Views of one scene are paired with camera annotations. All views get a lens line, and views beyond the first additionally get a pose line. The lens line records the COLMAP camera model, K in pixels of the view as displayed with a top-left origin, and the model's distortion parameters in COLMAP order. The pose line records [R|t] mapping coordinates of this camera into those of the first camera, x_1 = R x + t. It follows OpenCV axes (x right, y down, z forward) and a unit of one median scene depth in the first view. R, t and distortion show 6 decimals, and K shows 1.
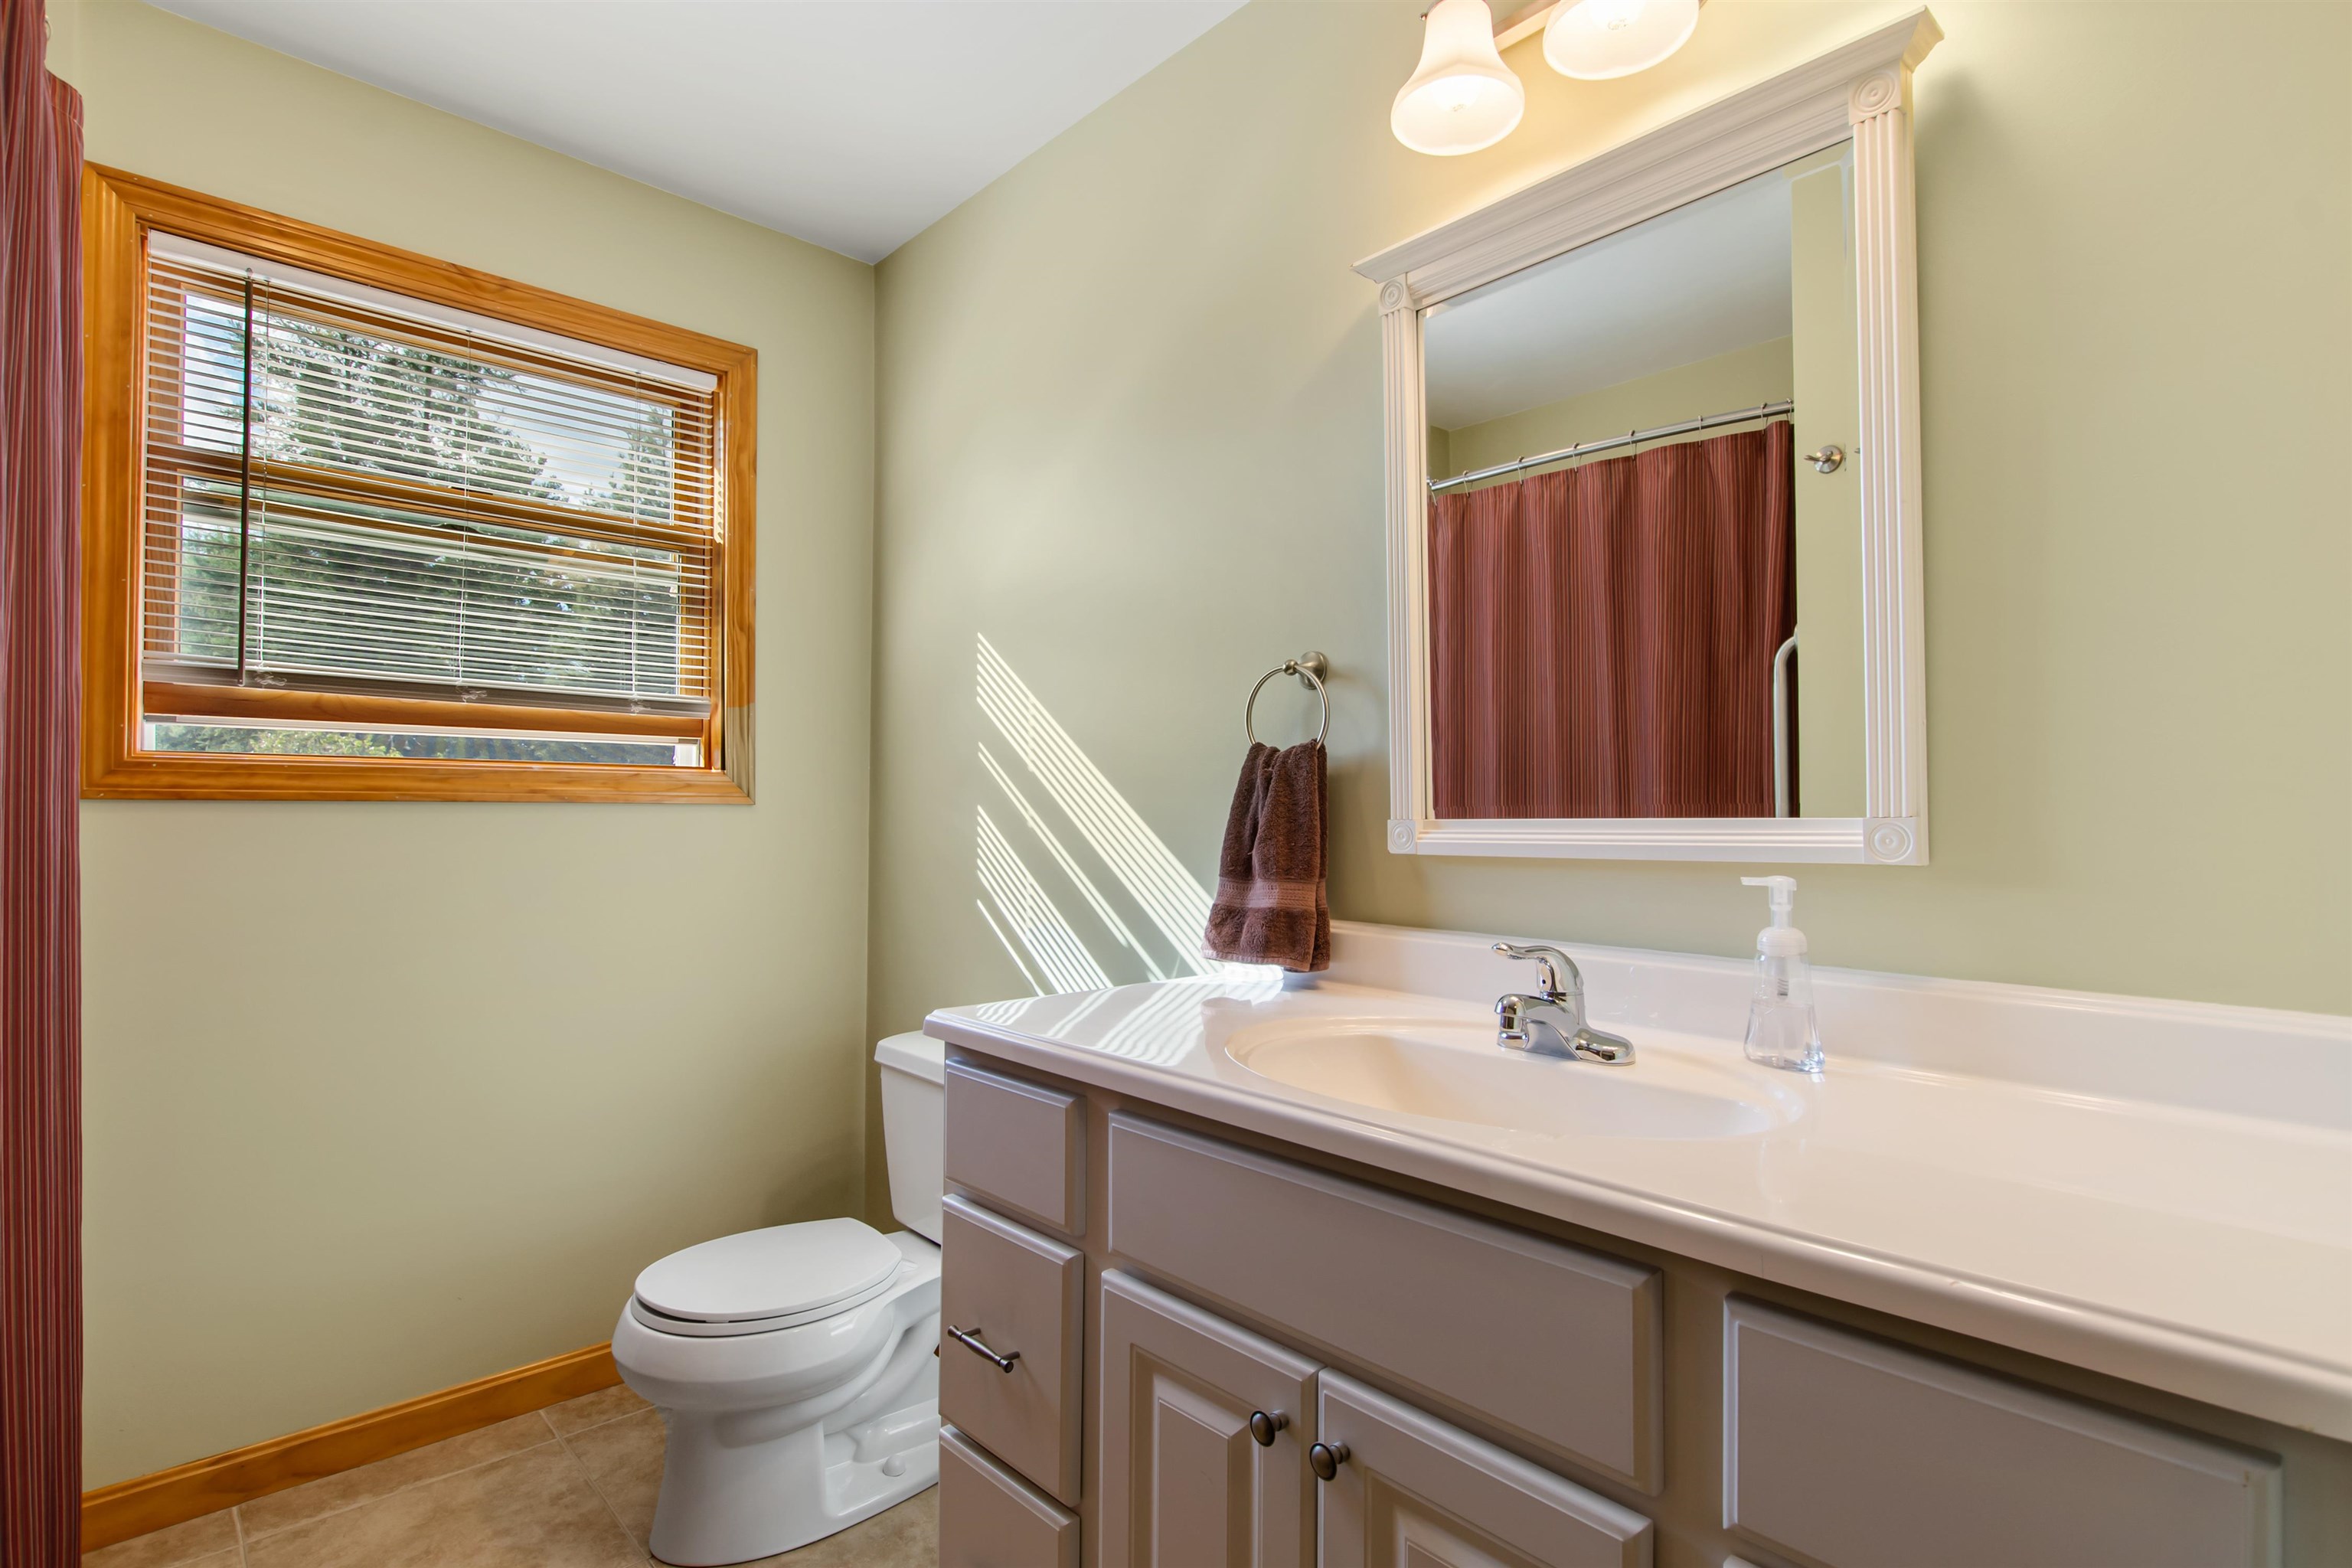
lens RADIAL K [[1148.3, 0, 1176.0], [0, 1148.3, 784.0], [0, 0, 1]] dist [-0.000862, -0.000582]
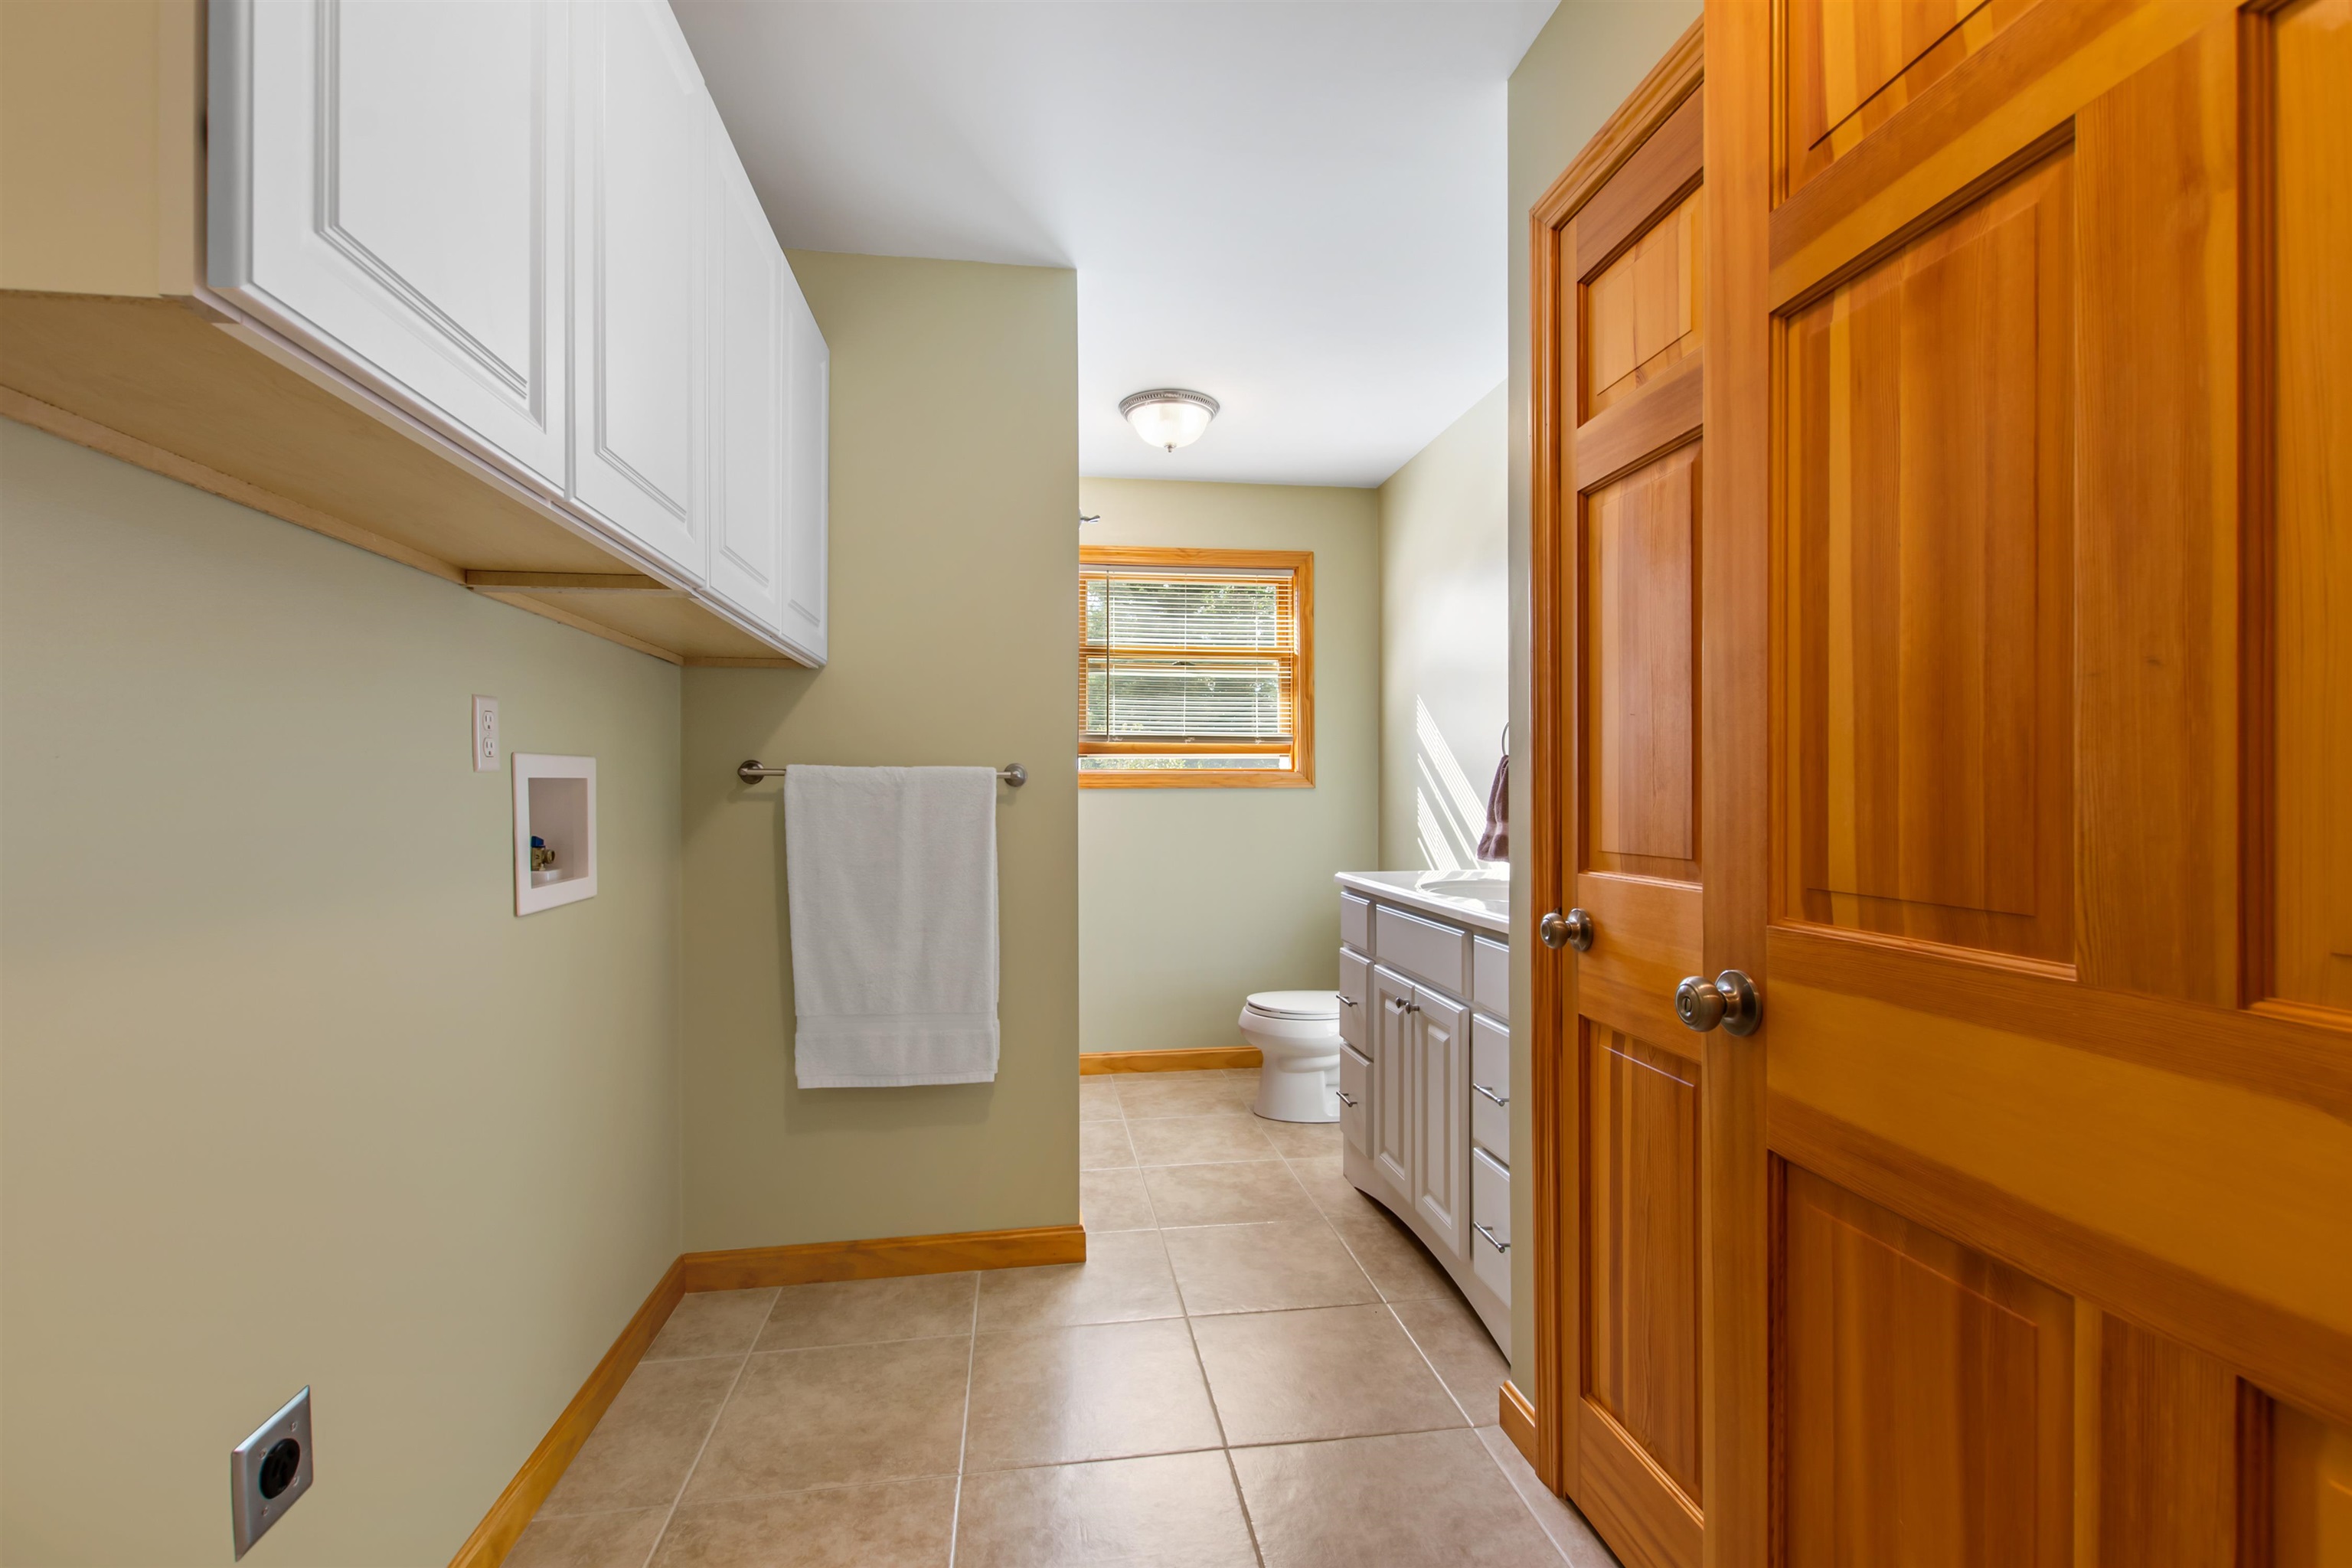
lens RADIAL K [[1047.6, 0, 1168.9], [0, 1047.6, 807.0], [0, 0, 1]] dist [0.003676, -0.000034]
pose [[0.821271, 0.007138, -0.570493, 0.508134], [0.013734, 0.999385, 0.032274, -0.012117], [0.570373, -0.034341, 0.820668, -0.685372]]
